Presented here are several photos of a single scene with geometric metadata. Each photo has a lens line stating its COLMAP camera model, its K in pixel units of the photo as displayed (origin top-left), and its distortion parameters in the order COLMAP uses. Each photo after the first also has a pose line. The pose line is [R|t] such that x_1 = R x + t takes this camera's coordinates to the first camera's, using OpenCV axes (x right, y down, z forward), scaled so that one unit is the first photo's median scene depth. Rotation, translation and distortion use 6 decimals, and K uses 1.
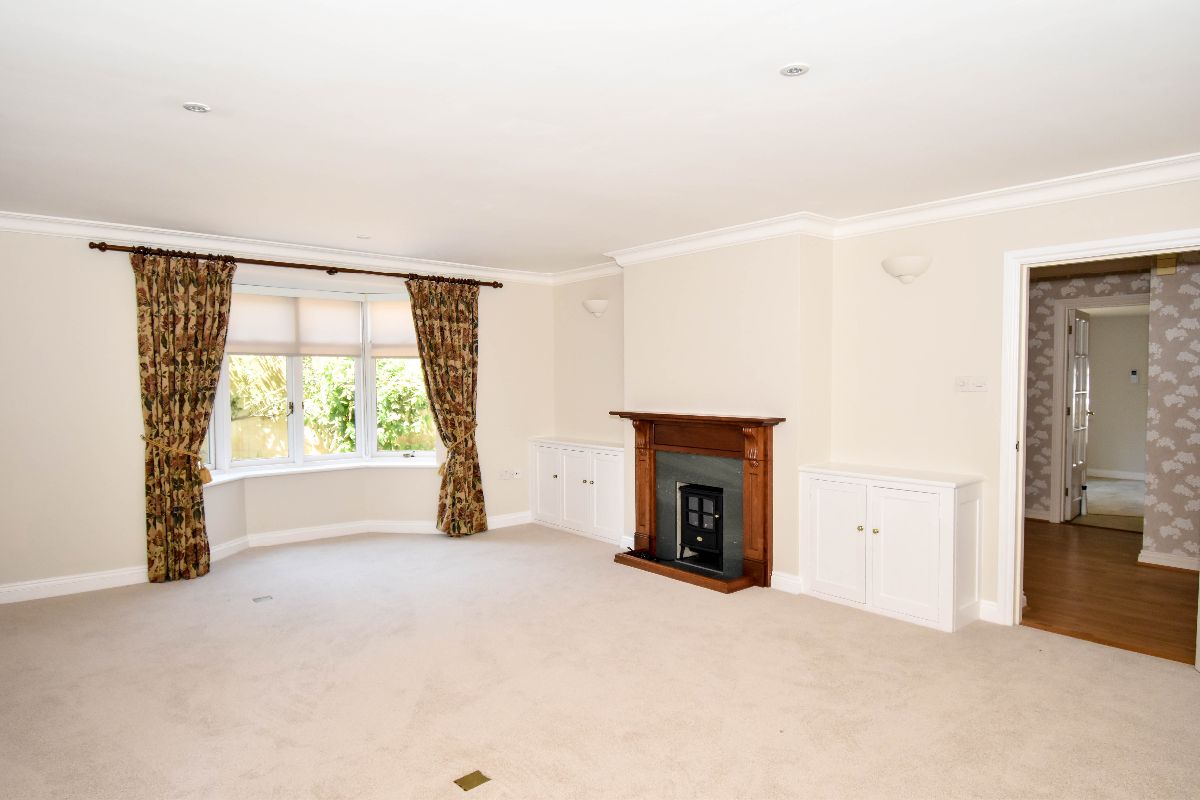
lens RADIAL K [[722.6, 0, 602.6], [0, 722.6, 415.0], [0, 0, 1]] dist [0.001970, 0.000428]
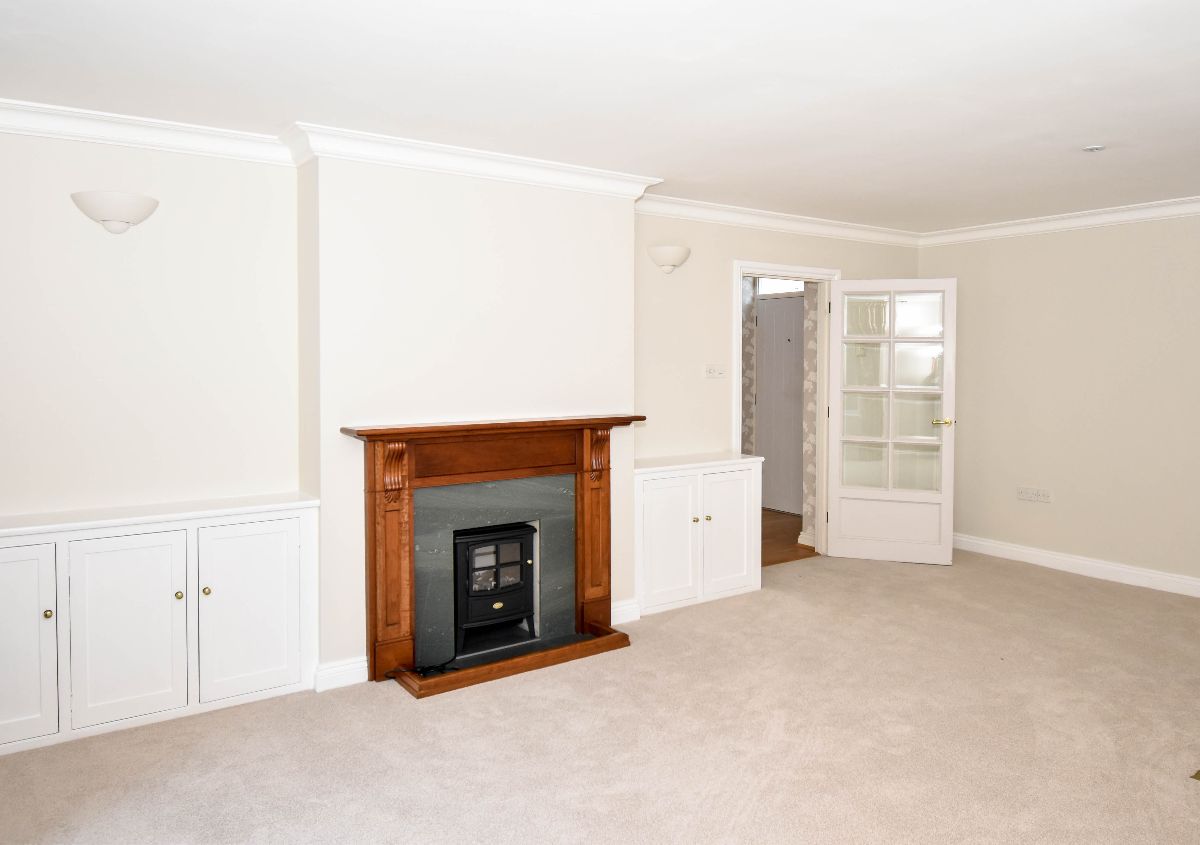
lens RADIAL K [[858.4, 0, 652.2], [0, 858.4, 378.8], [0, 0, 1]] dist [0.000549, -0.025568]
pose [[0.052728, -0.015970, 0.998481, -0.547017], [0.047401, 0.998785, 0.013472, -0.036844], [-0.997483, 0.046618, 0.053421, 0.673351]]
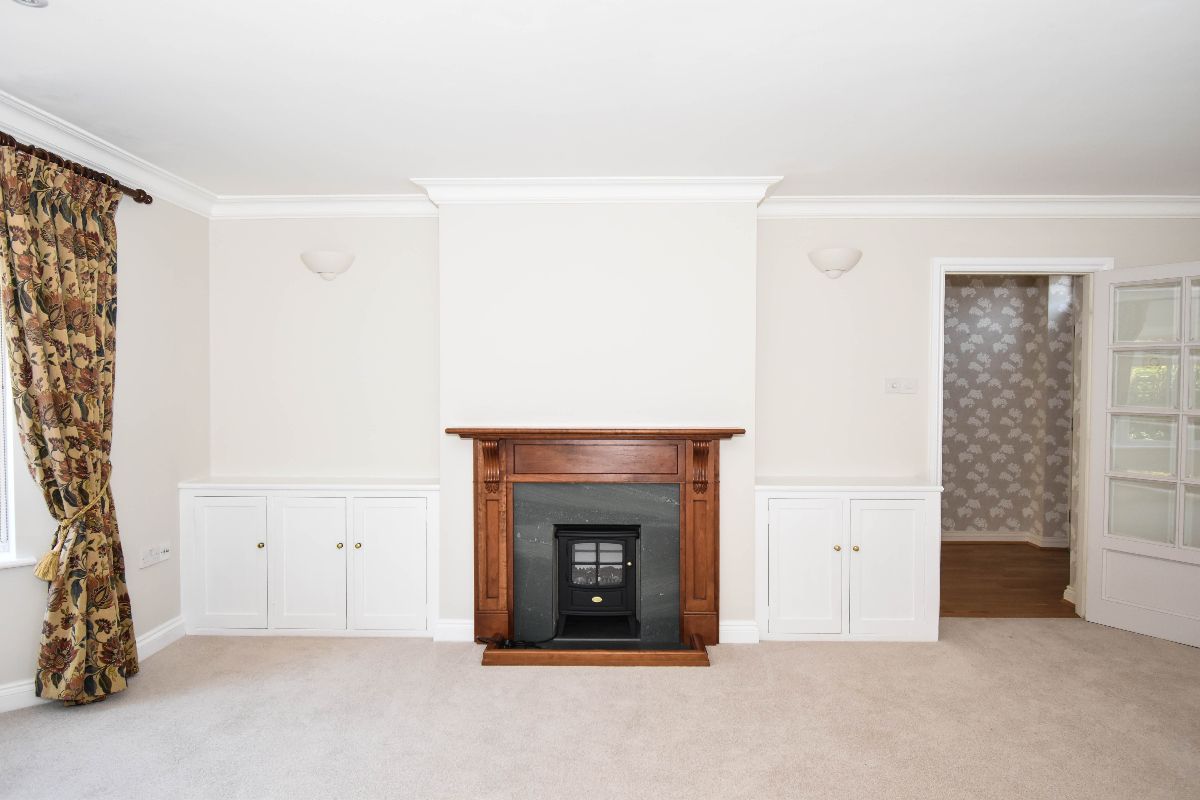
lens RADIAL K [[738.7, 0, 600.0], [0, 738.7, 400.0], [0, 0, 1]] dist [-0.004246, -0.002580]
pose [[0.655517, -0.010928, 0.755101, -0.351793], [0.029371, 0.999508, -0.011033, -0.017183], [-0.754609, 0.029410, 0.655515, 0.424664]]
